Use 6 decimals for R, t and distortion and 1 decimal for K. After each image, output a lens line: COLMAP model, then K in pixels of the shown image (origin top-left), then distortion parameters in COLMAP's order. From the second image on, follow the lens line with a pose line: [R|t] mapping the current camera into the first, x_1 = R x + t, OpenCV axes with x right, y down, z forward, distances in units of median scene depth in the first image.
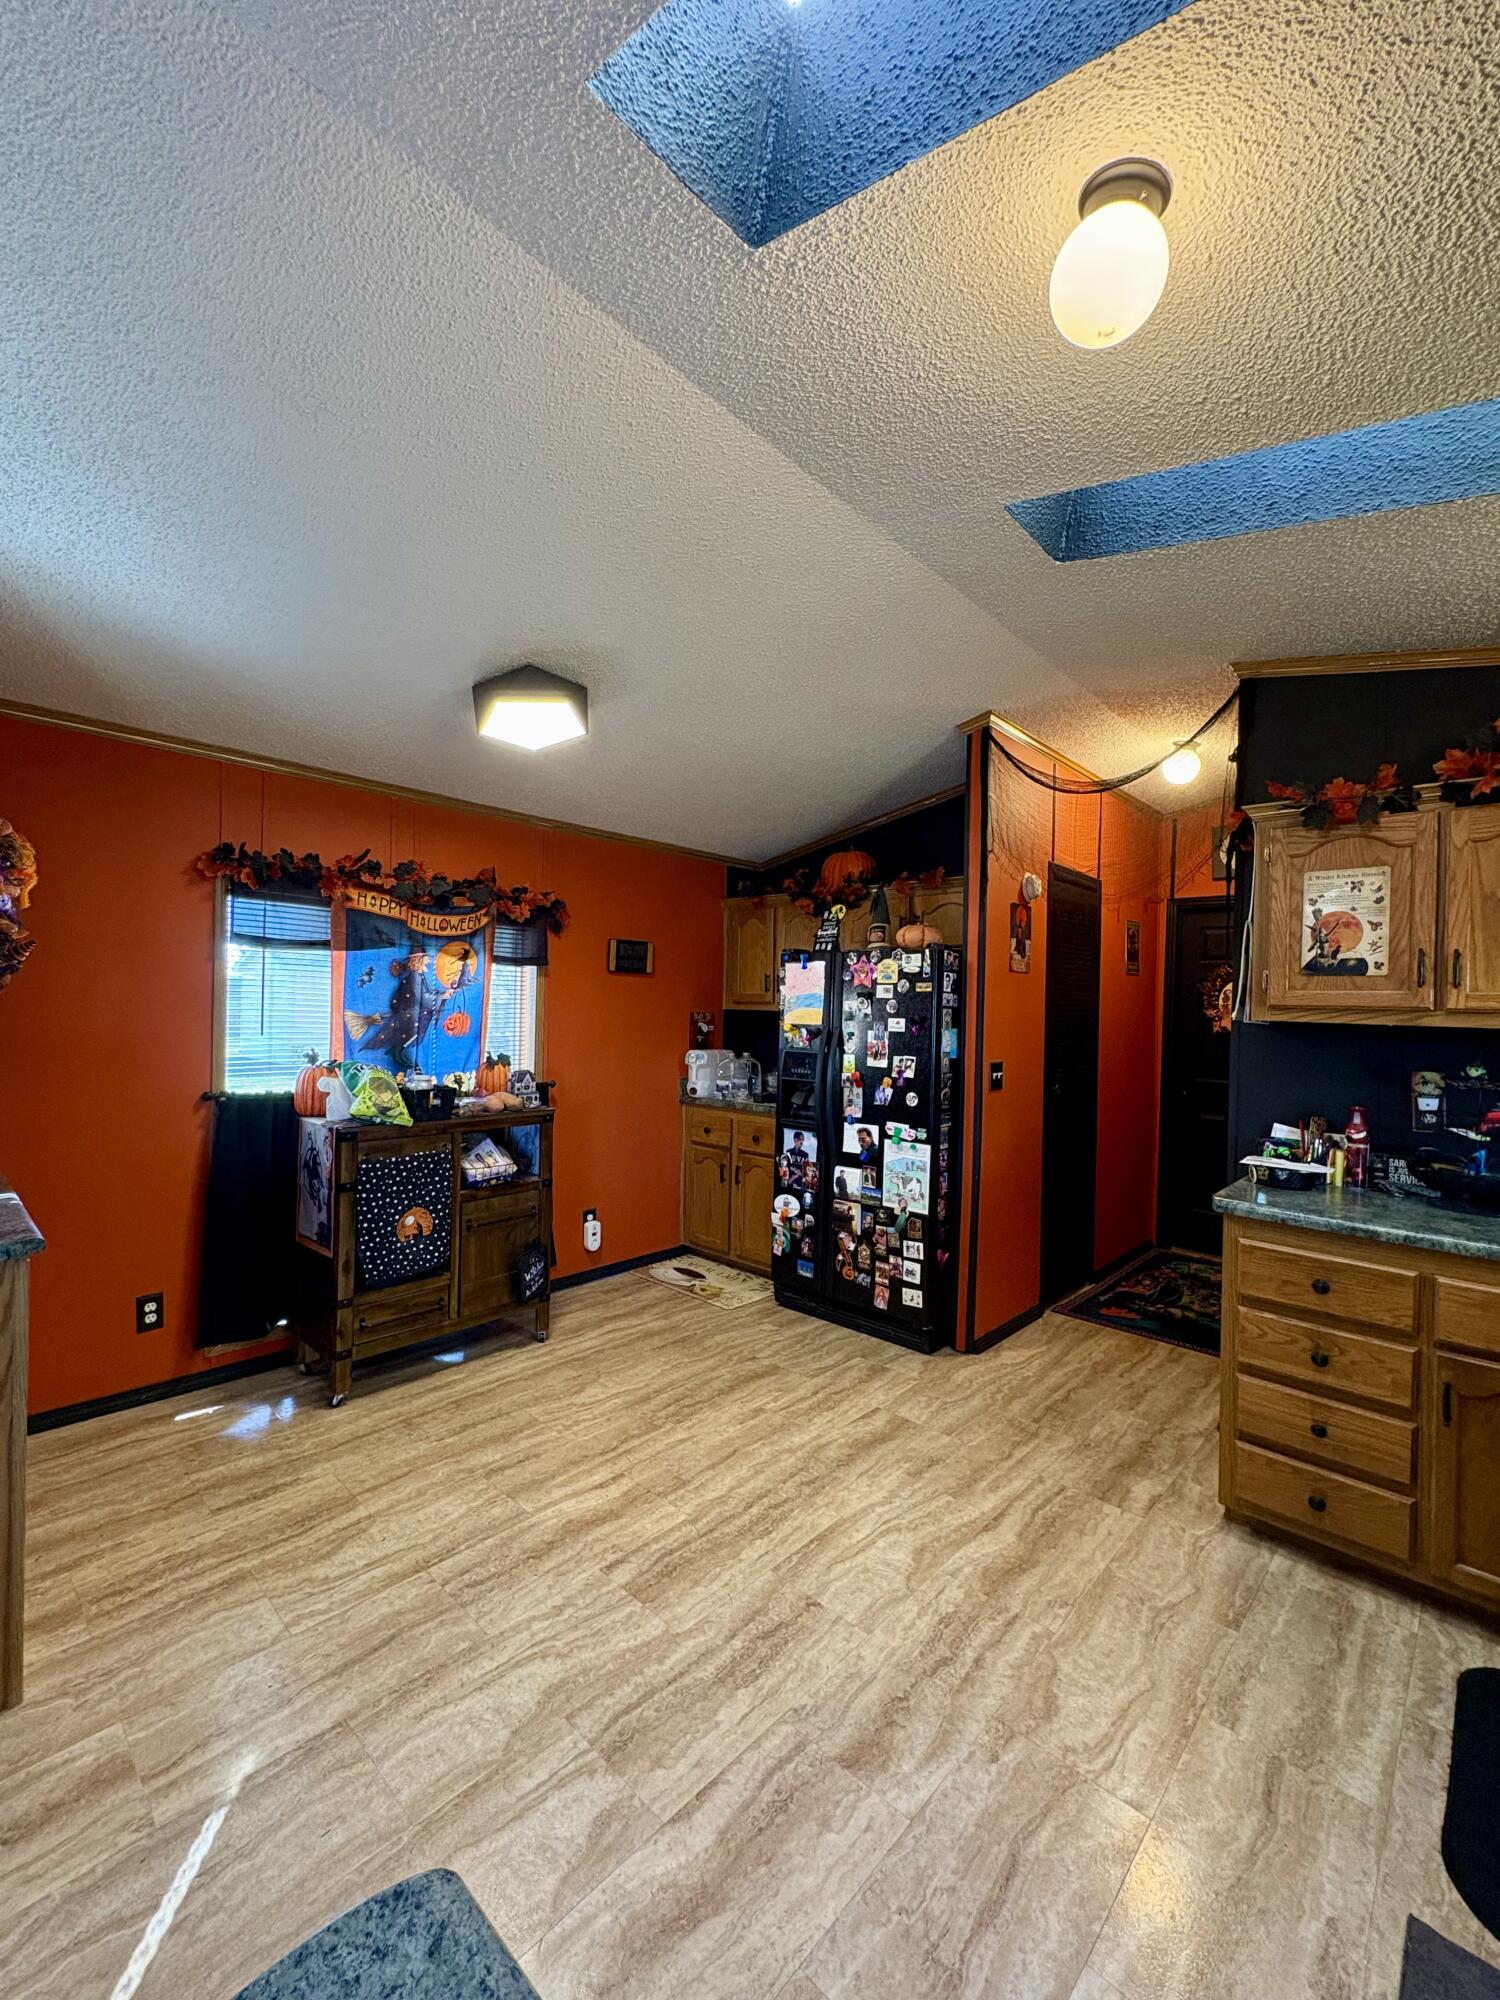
lens RADIAL K [[817.1, 0, 749.2], [0, 817.1, 1003.2], [0, 0, 1]] dist [-0.001418, 0.000808]
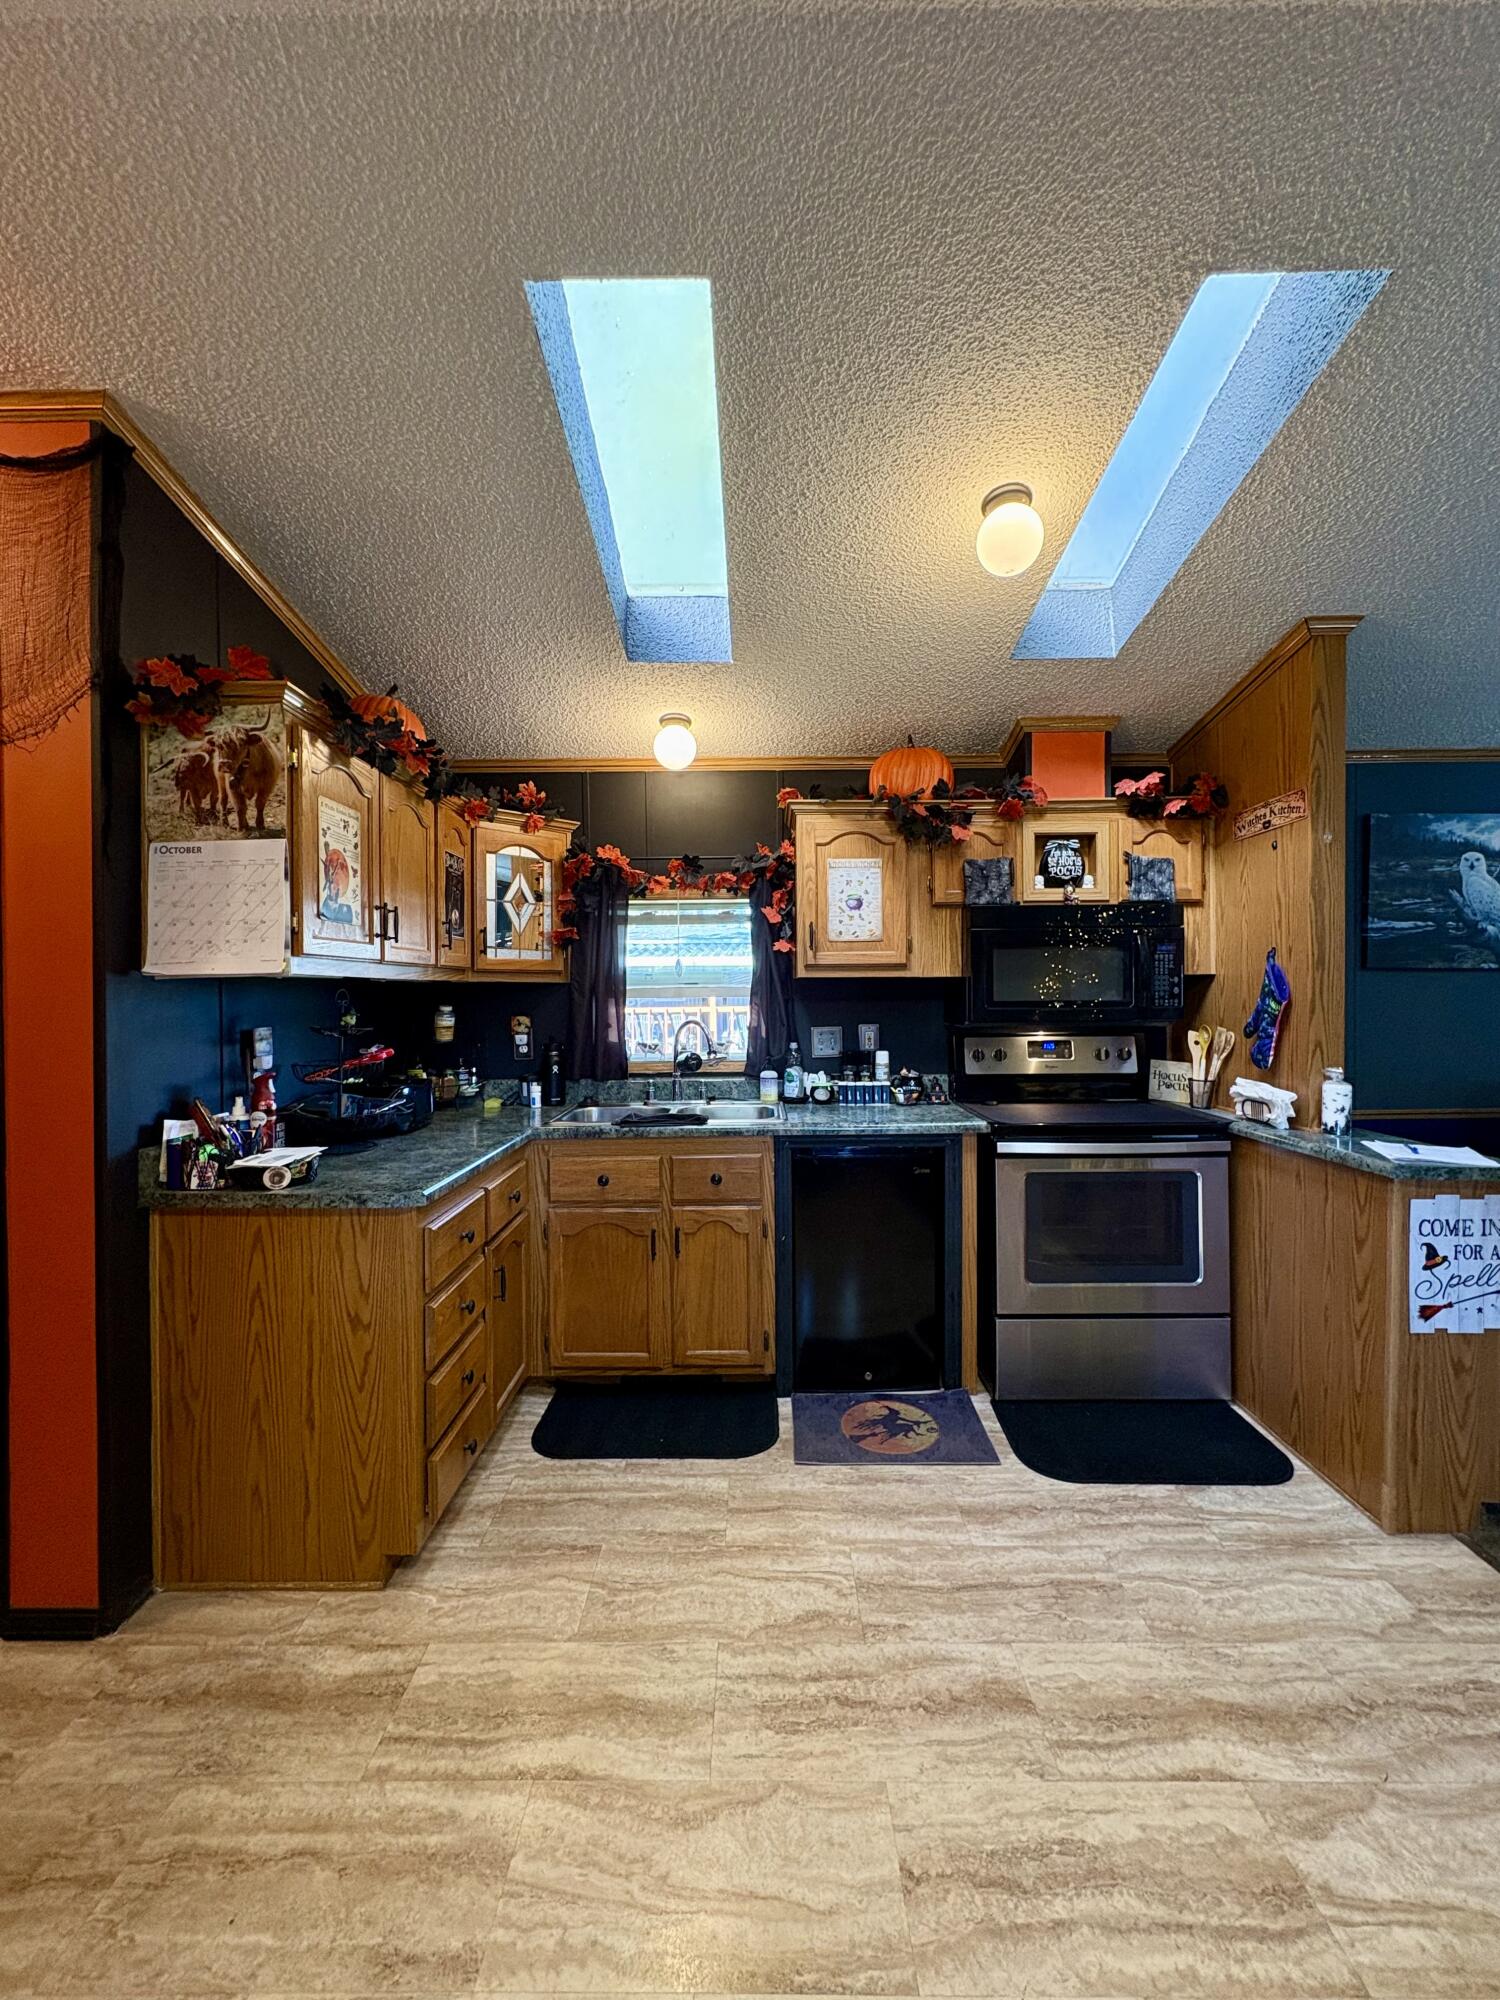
lens RADIAL K [[824.0, 0, 748.6], [0, 824.0, 1003.2], [0, 0, 1]] dist [-0.000964, 0.000356]
pose [[-0.675098, -0.033129, 0.736984, -0.166861], [-0.015385, 0.999406, 0.030832, 0.013423], [-0.737567, 0.009476, -0.675207, 0.866738]]
